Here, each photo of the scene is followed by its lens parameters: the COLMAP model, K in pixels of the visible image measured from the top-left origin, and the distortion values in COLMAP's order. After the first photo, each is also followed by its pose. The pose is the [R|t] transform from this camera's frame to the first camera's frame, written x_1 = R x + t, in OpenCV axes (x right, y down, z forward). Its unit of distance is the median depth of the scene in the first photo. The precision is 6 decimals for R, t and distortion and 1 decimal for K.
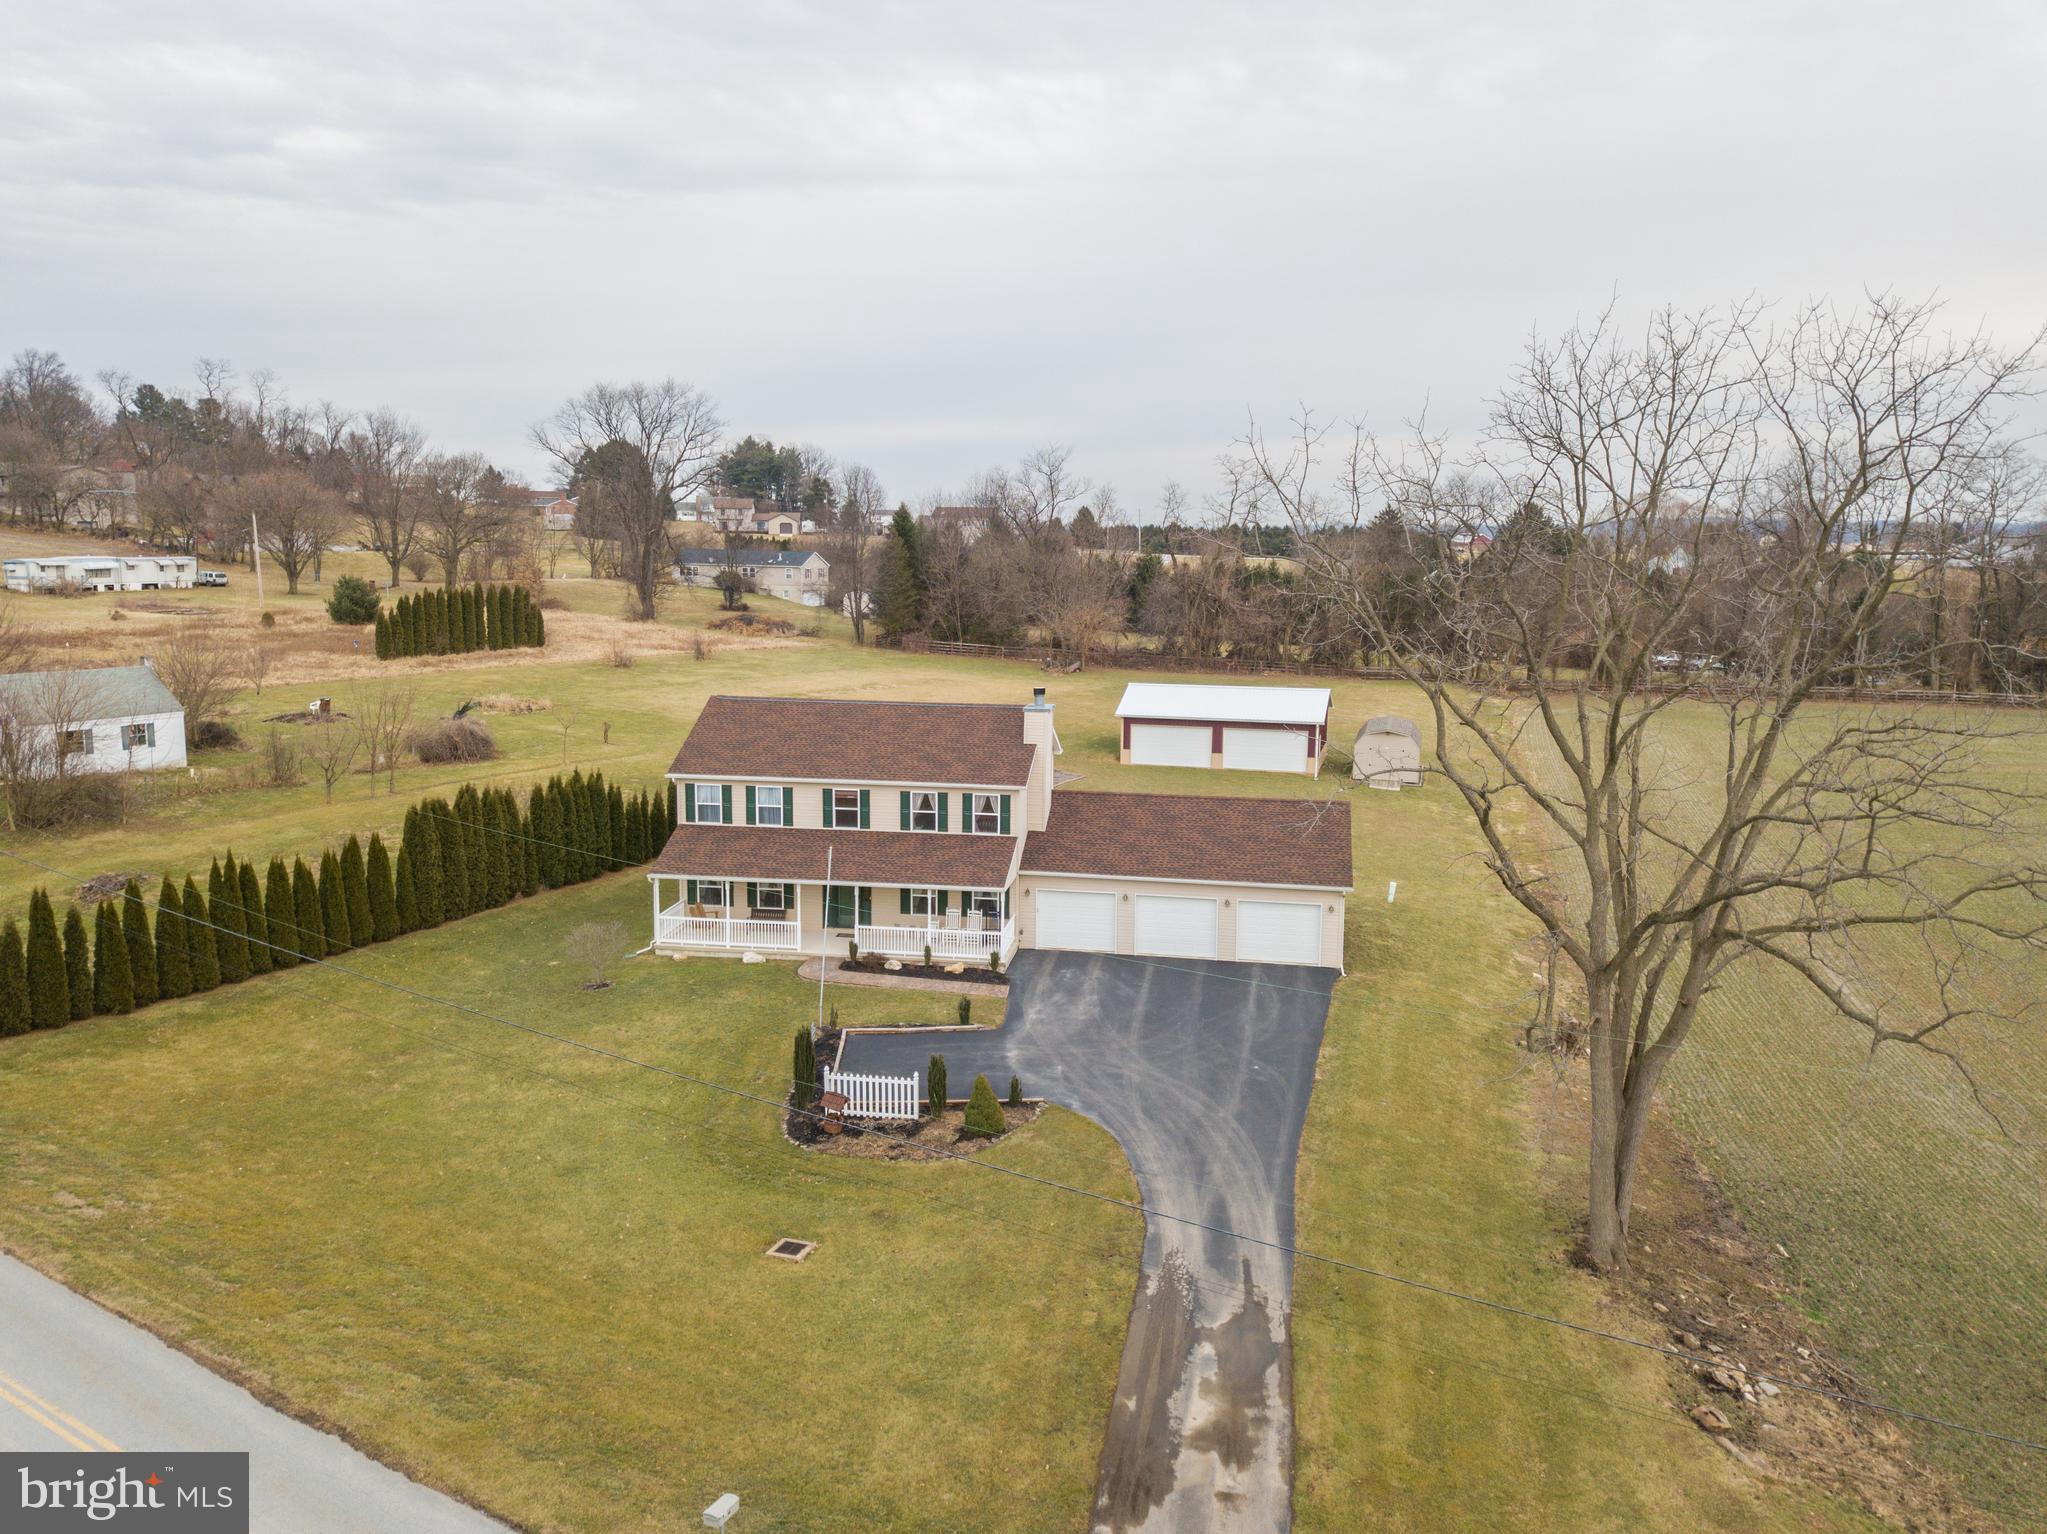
lens RADIAL K [[1556.5, 0, 1018.5], [0, 1556.5, 752.8], [0, 0, 1]] dist [0.014843, -0.007595]
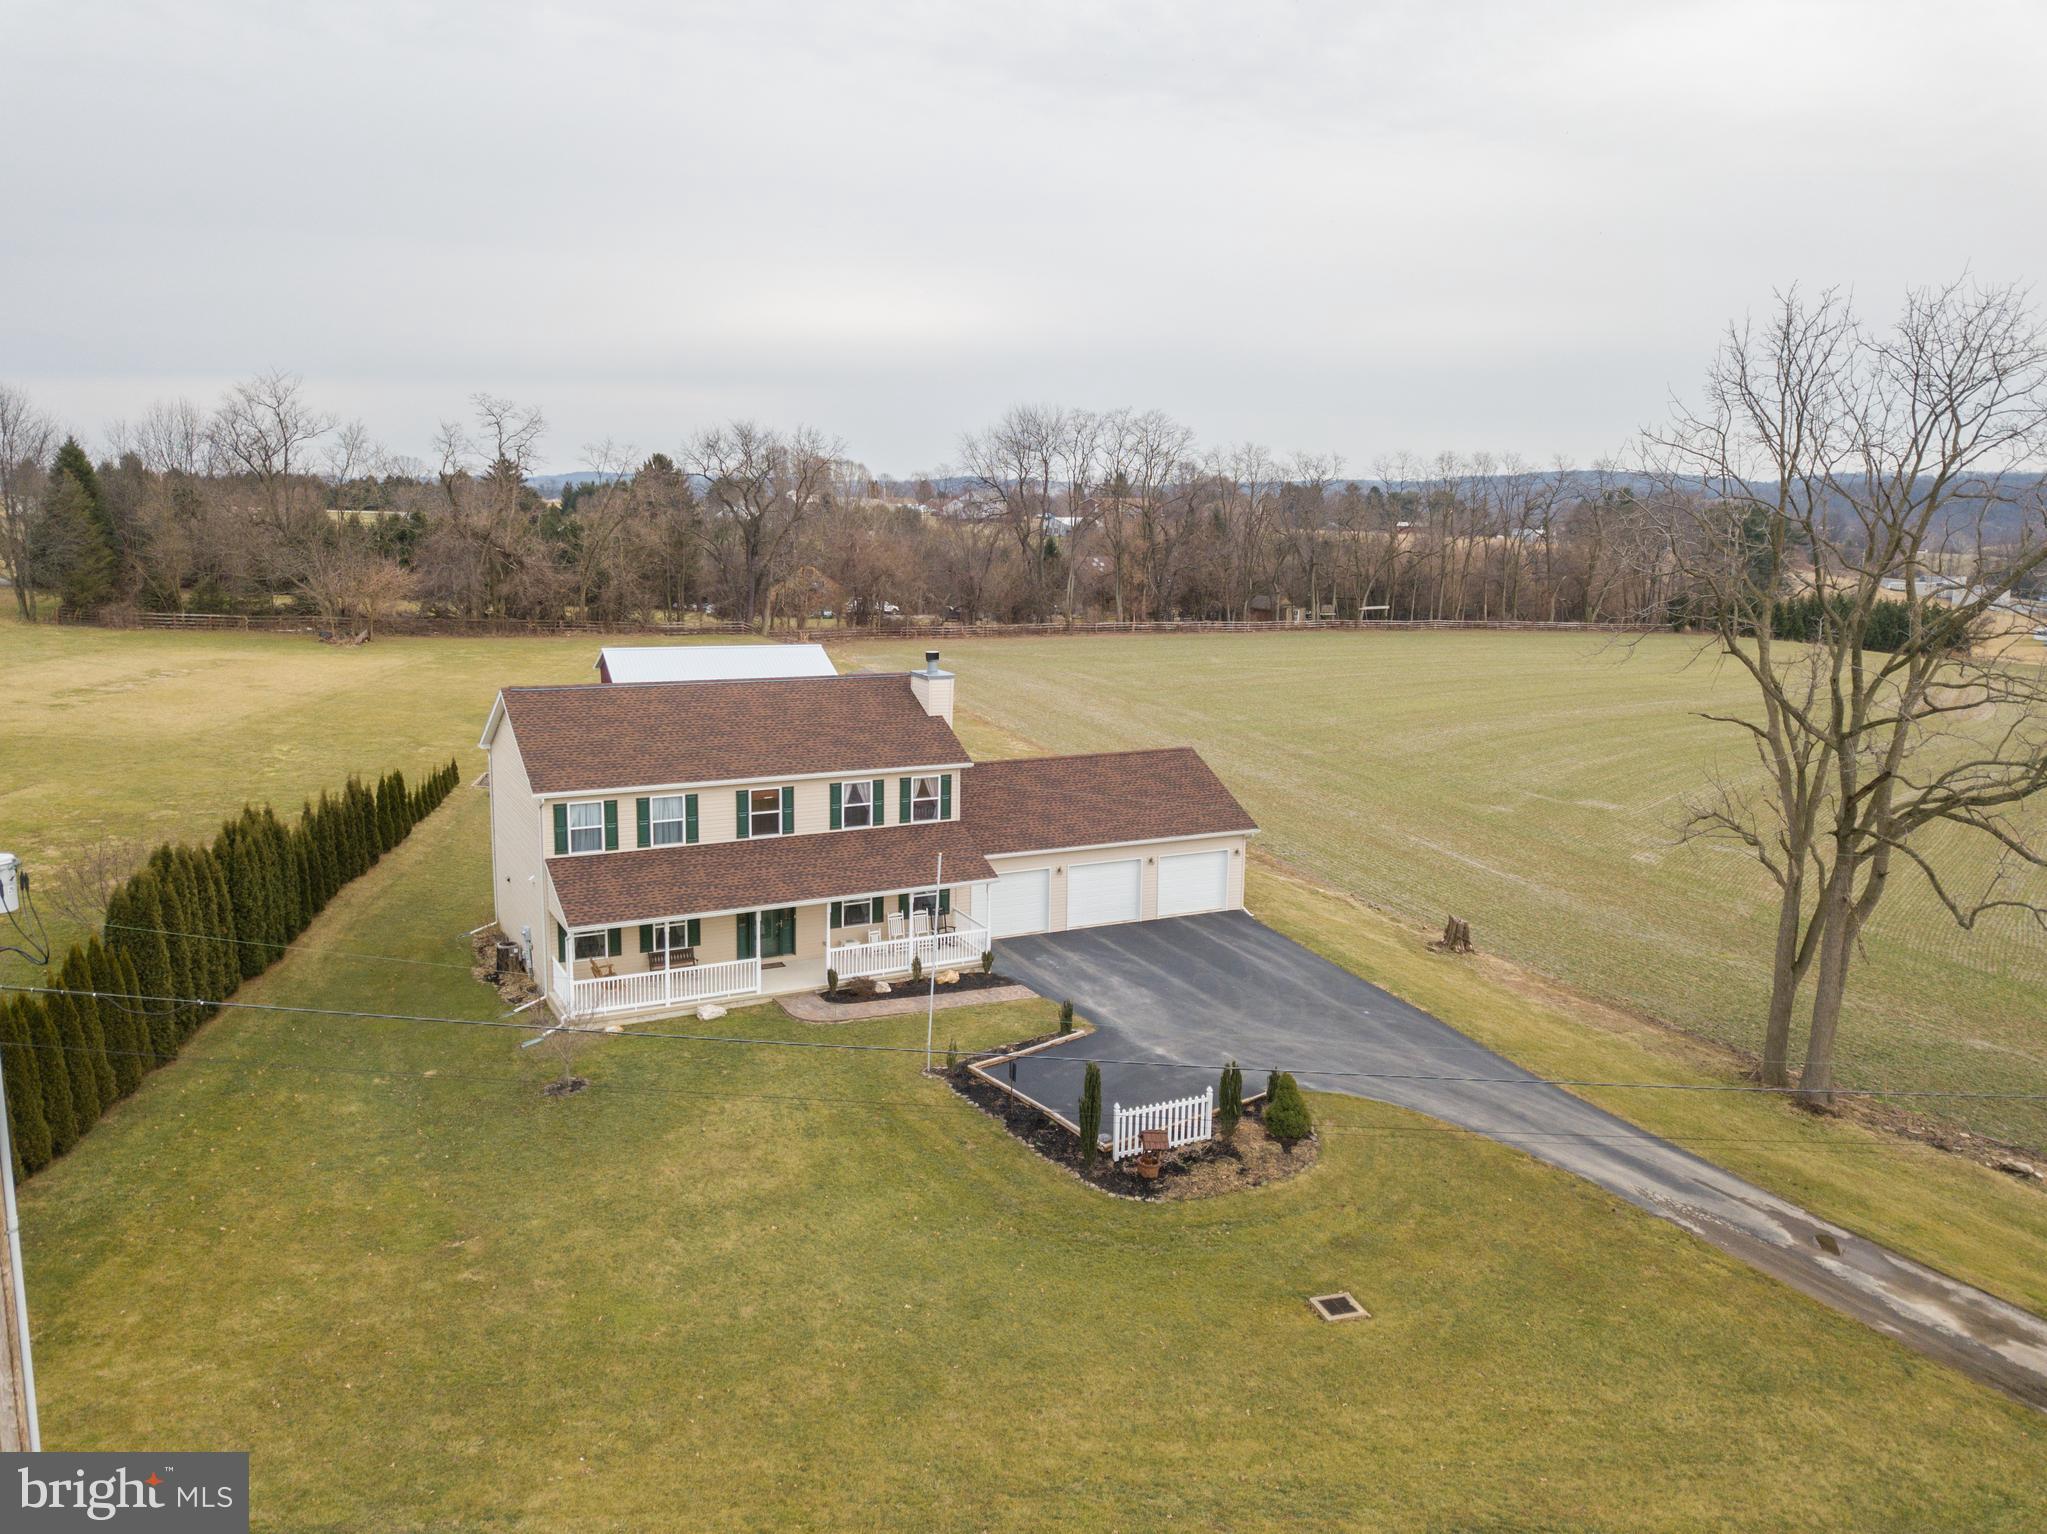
lens RADIAL K [[1554.3, 0, 1023.5], [0, 1554.3, 767.0], [0, 0, 1]] dist [0.015050, -0.003353]
pose [[0.800913, -0.100033, 0.590365, -0.555455], [0.077299, 0.994969, 0.063724, -0.033911], [-0.593770, -0.005402, 0.804617, 0.300177]]
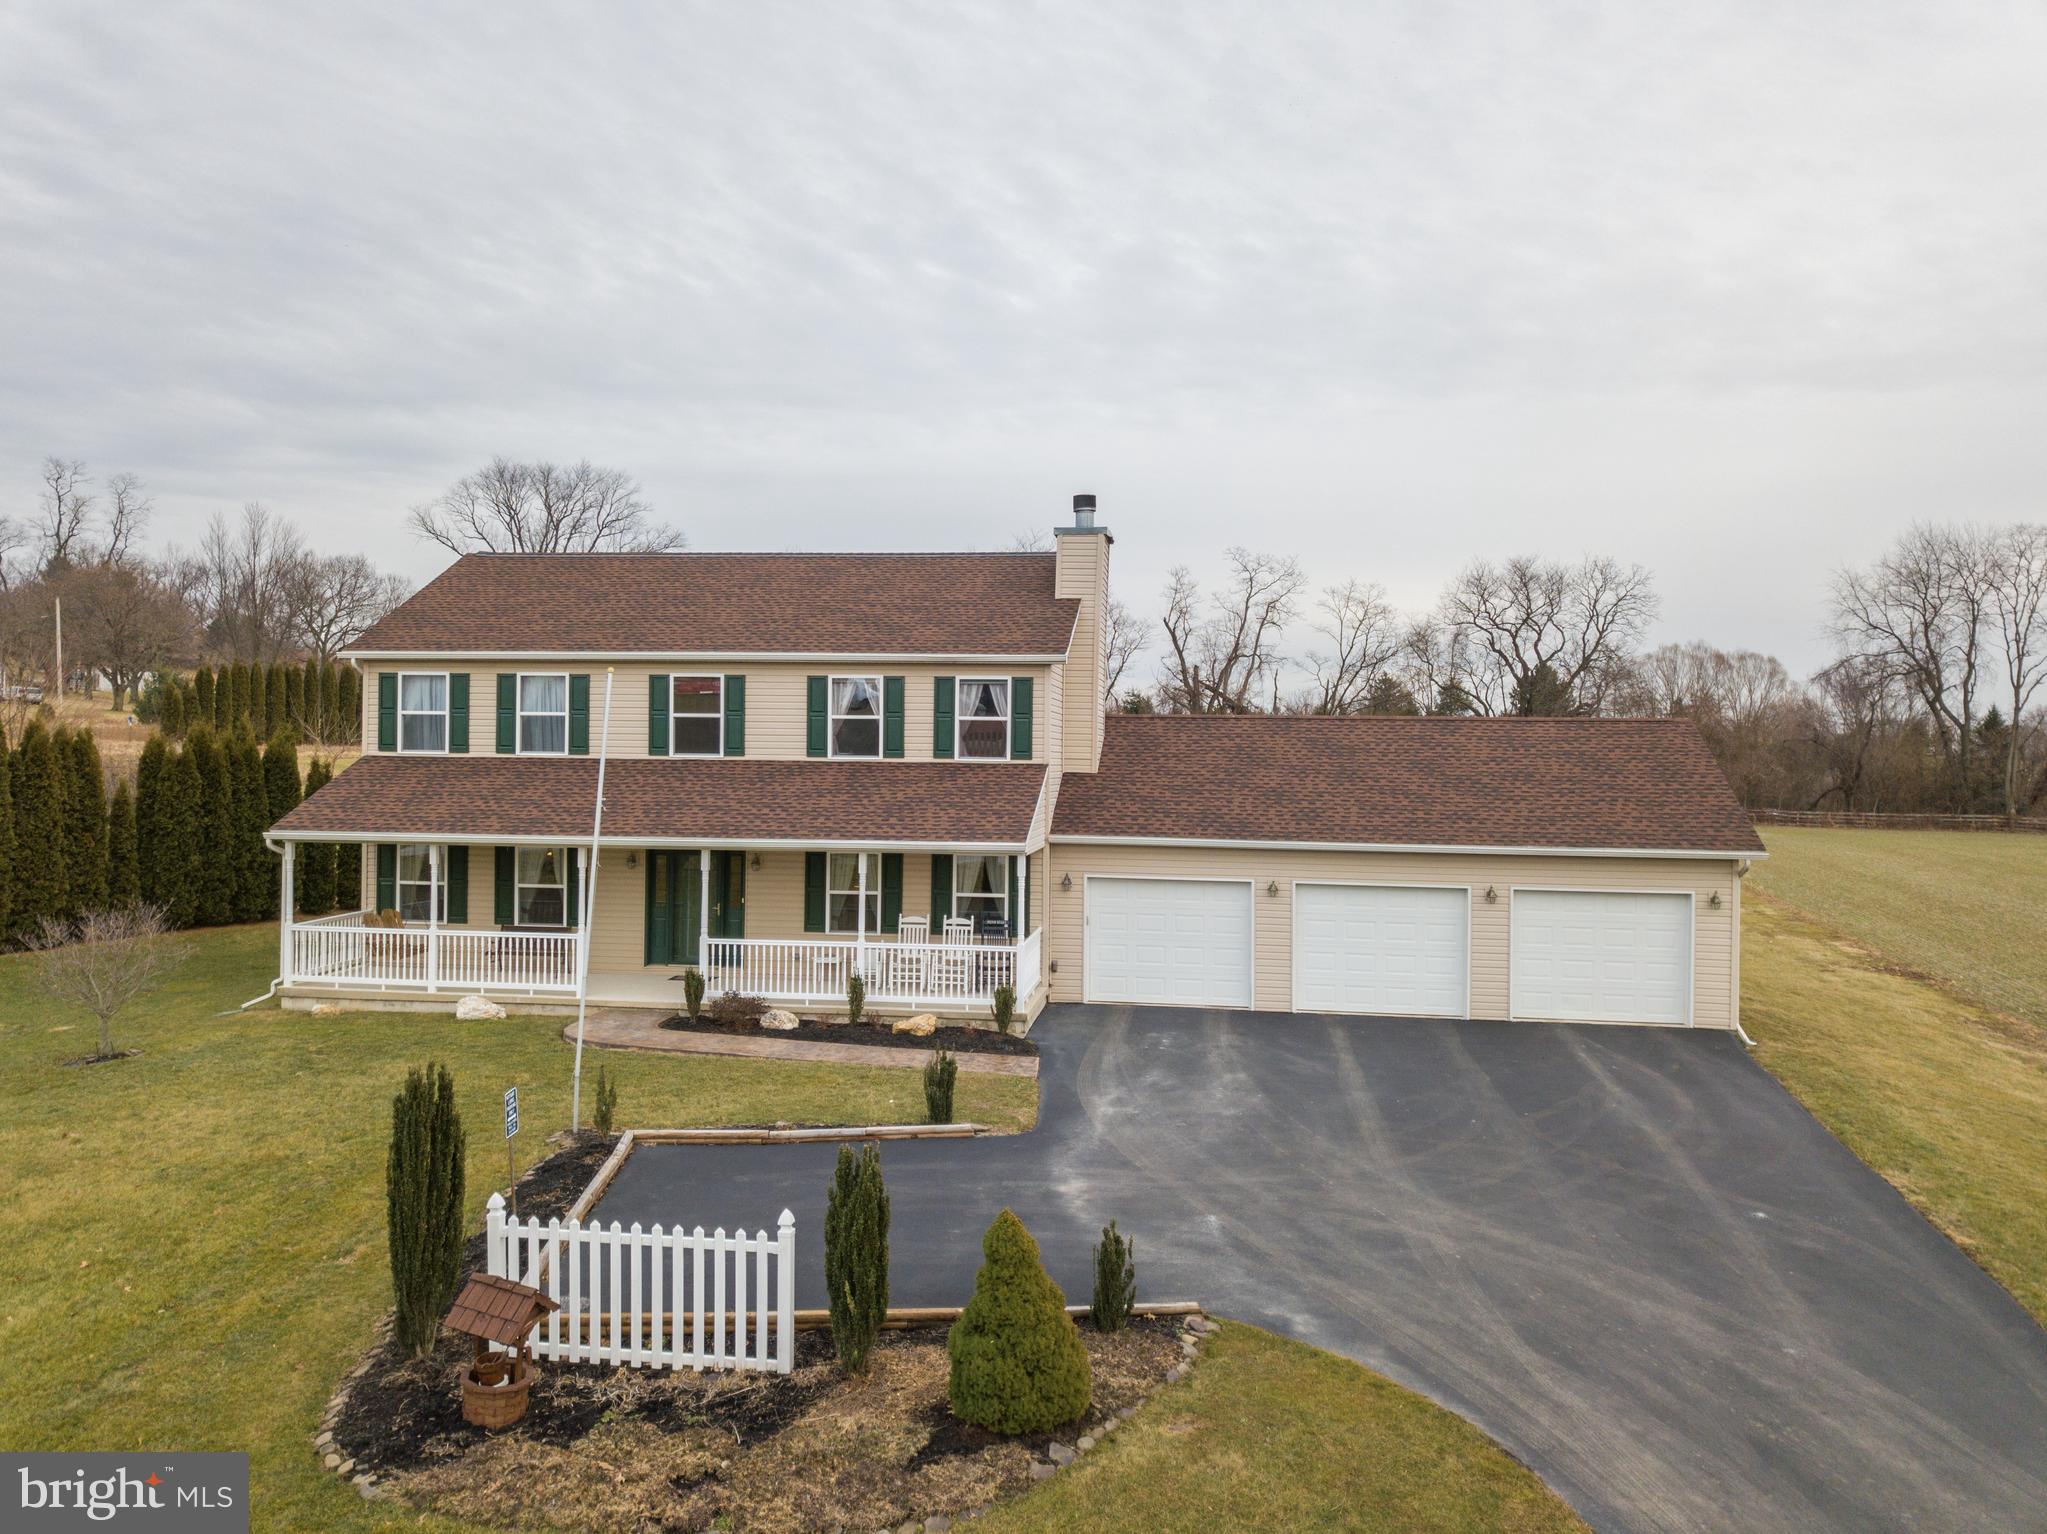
lens RADIAL K [[1567.8, 0, 1014.3], [0, 1567.8, 770.3], [0, 0, 1]] dist [-0.030709, 0.065869]
pose [[0.999743, 0.003456, 0.022420, -0.024766], [-0.000424, 0.991002, -0.133848, 0.137298], [-0.022681, 0.133804, 0.990748, 0.587228]]
